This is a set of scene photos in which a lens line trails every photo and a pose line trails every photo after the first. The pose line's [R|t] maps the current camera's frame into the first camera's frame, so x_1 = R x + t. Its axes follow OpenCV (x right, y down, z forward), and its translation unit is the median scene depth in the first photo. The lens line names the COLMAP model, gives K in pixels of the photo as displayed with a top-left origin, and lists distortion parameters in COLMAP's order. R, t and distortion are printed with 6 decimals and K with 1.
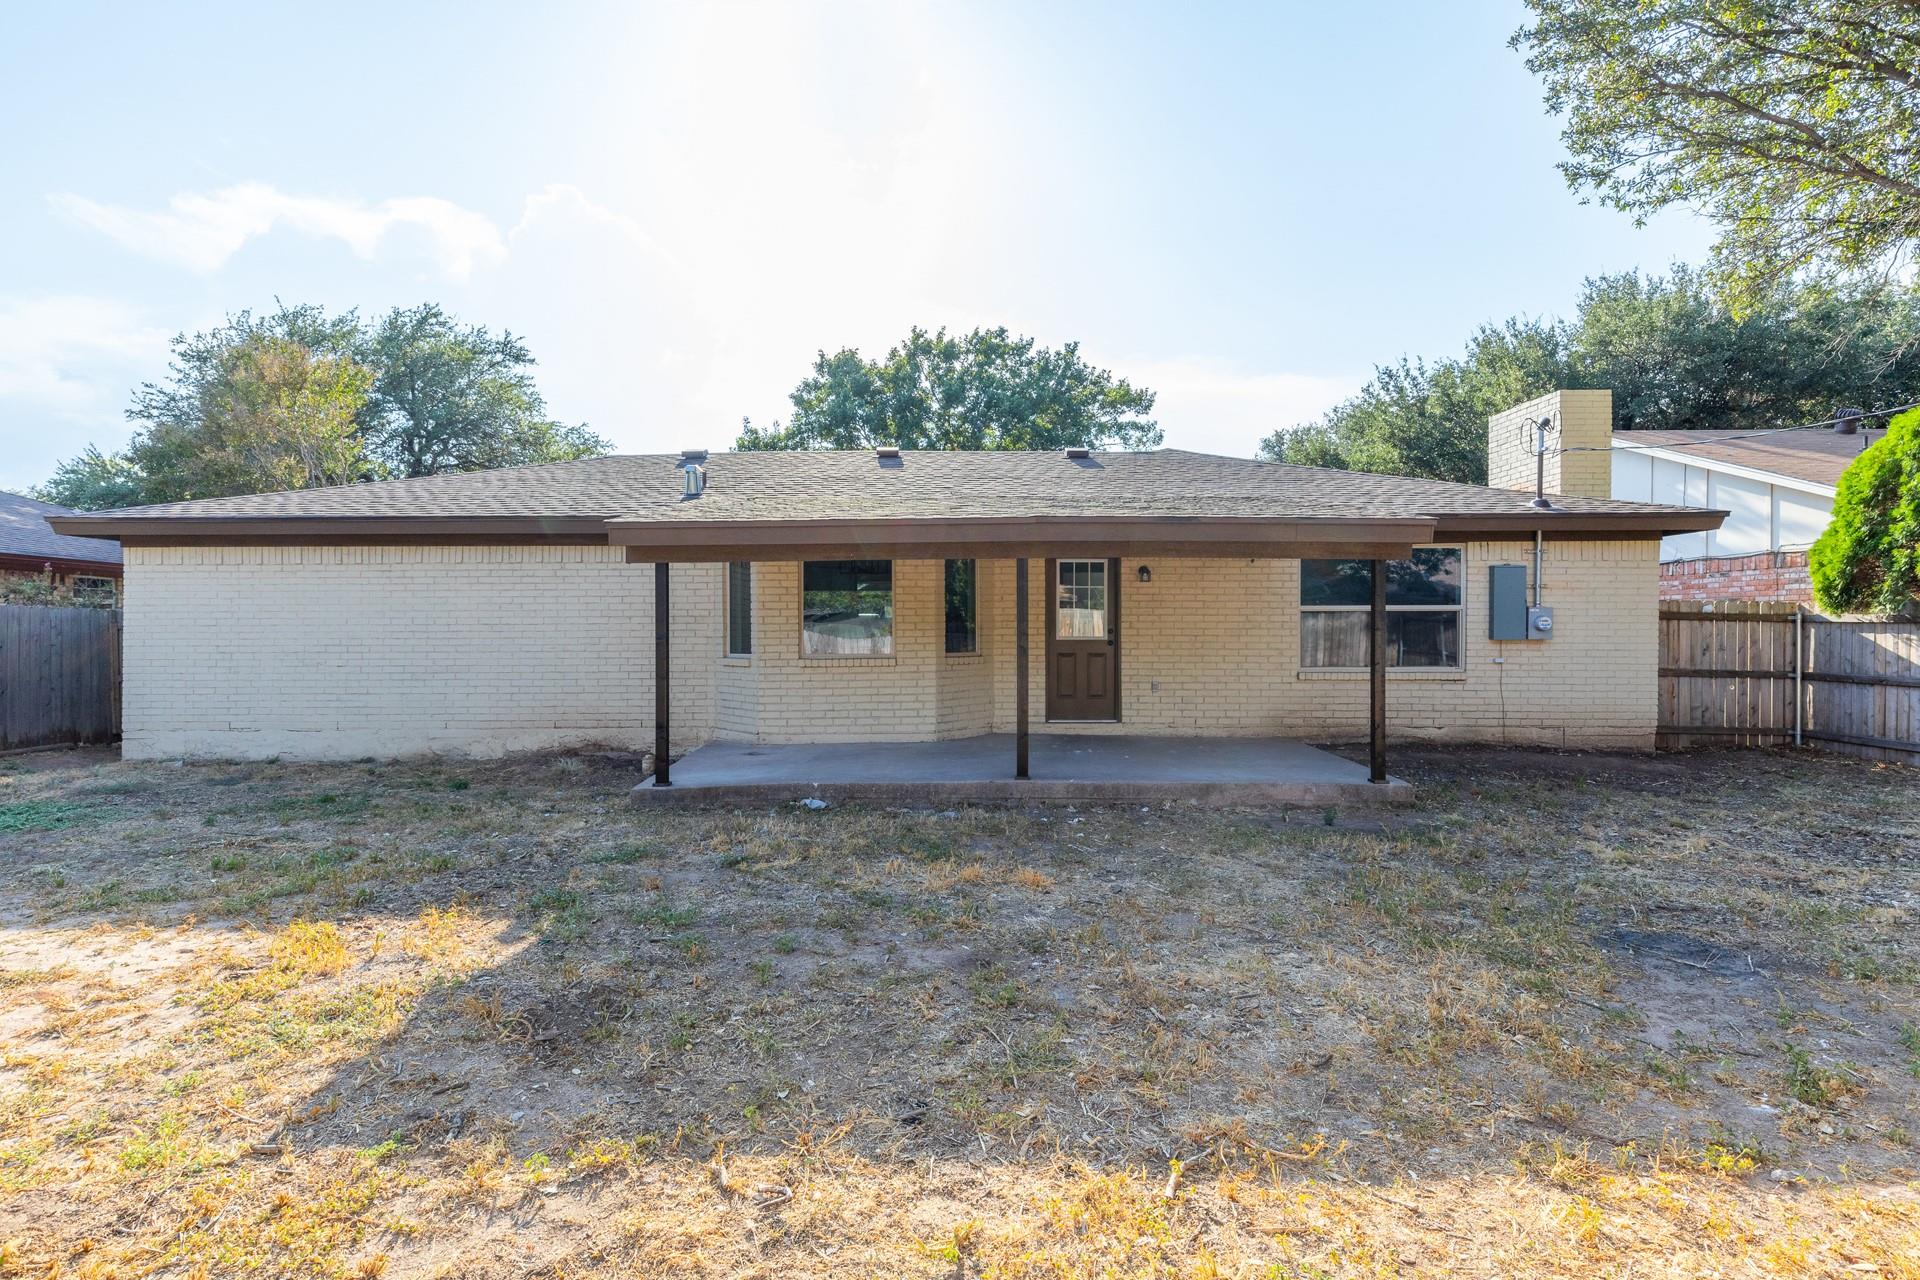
lens RADIAL K [[986.1, 0, 961.2], [0, 986.1, 637.5], [0, 0, 1]] dist [0.003444, 0.000409]
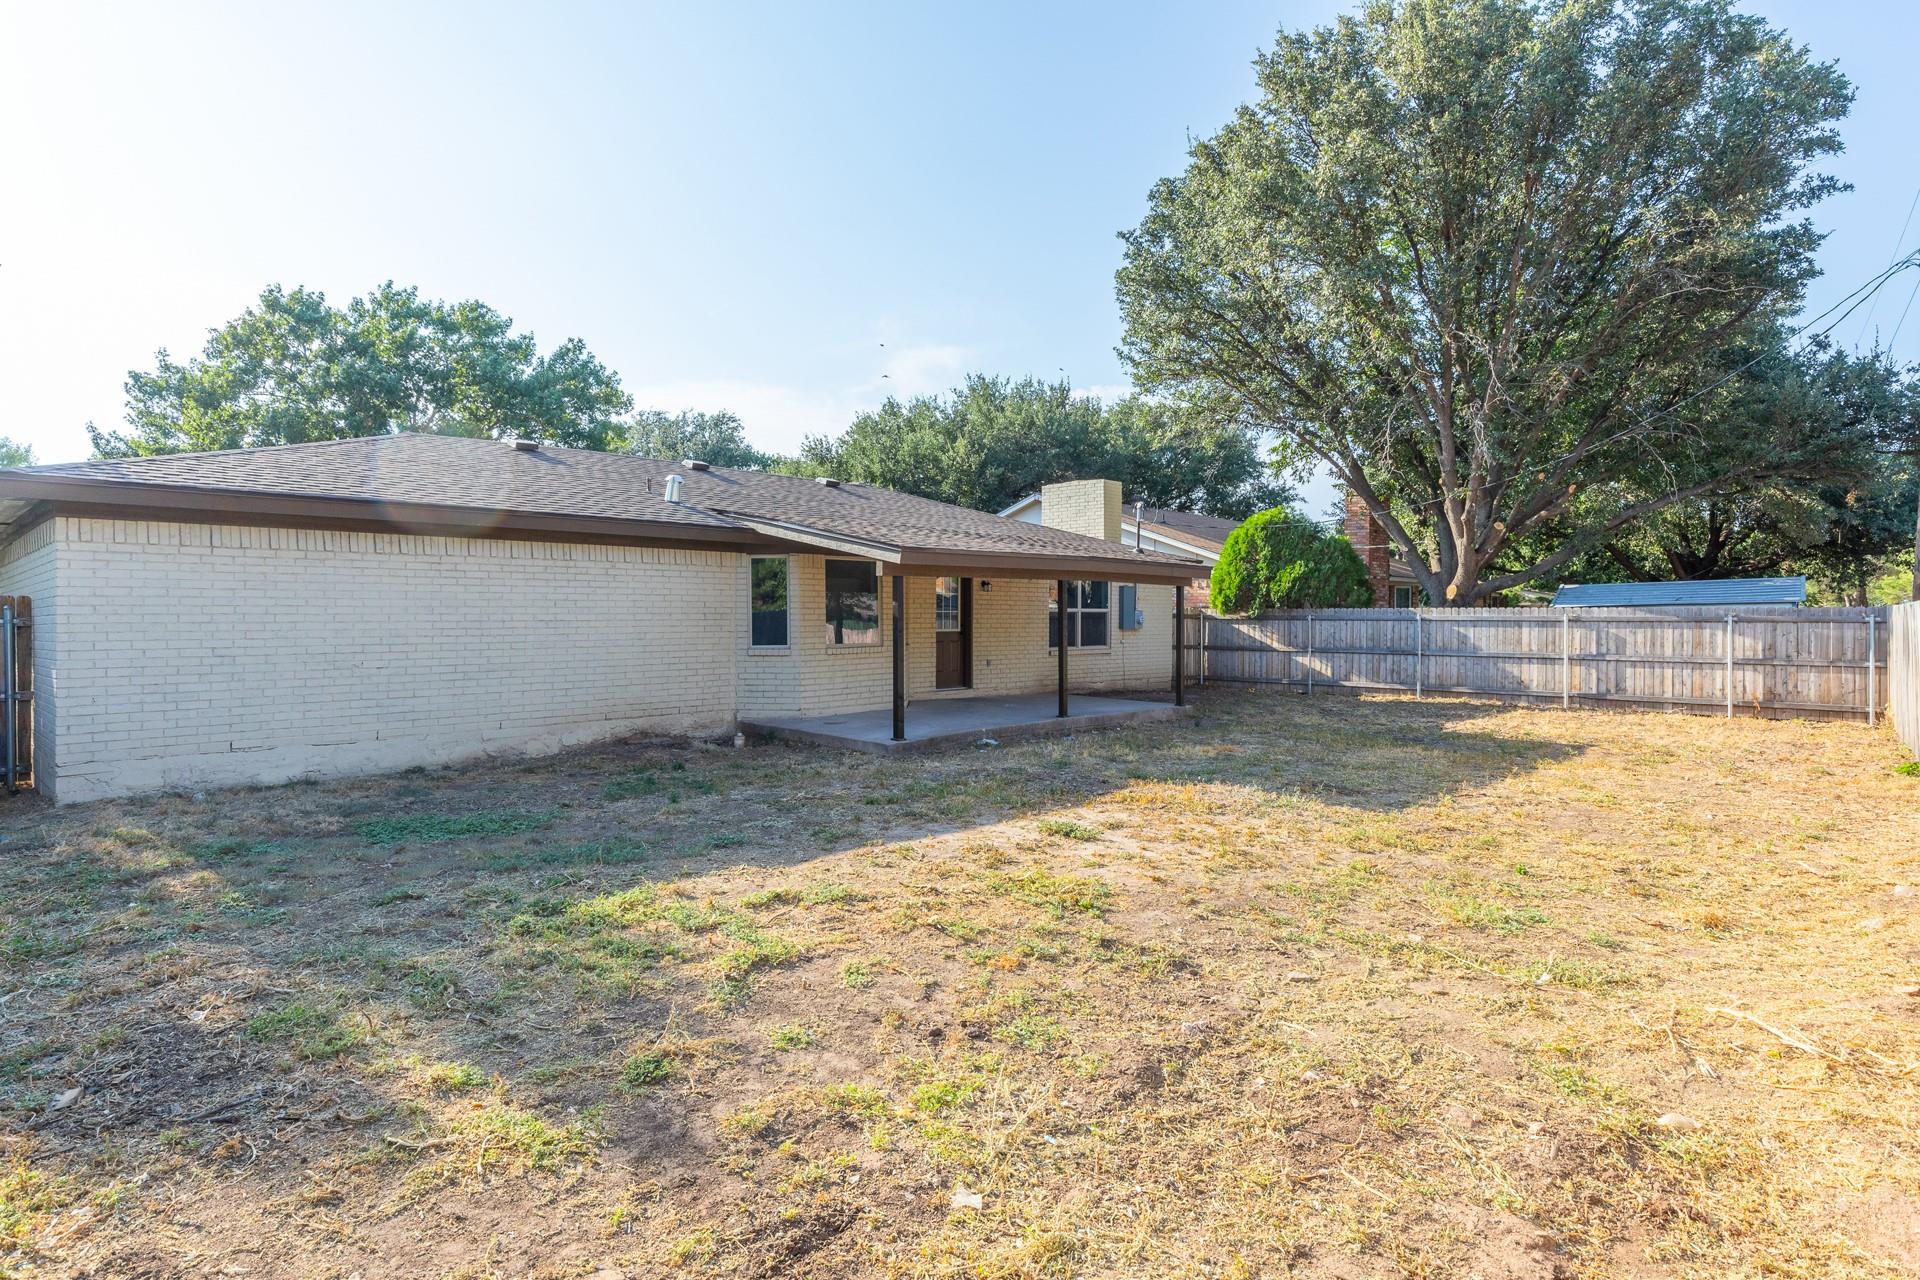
lens RADIAL K [[1087.5, 0, 949.7], [0, 1087.5, 633.9], [0, 0, 1]] dist [0.000810, 0.000599]
pose [[0.677944, -0.009993, 0.735046, -1.027462], [0.009388, 0.999944, 0.004936, -0.001868], [-0.735054, 0.003554, 0.678000, -0.051704]]
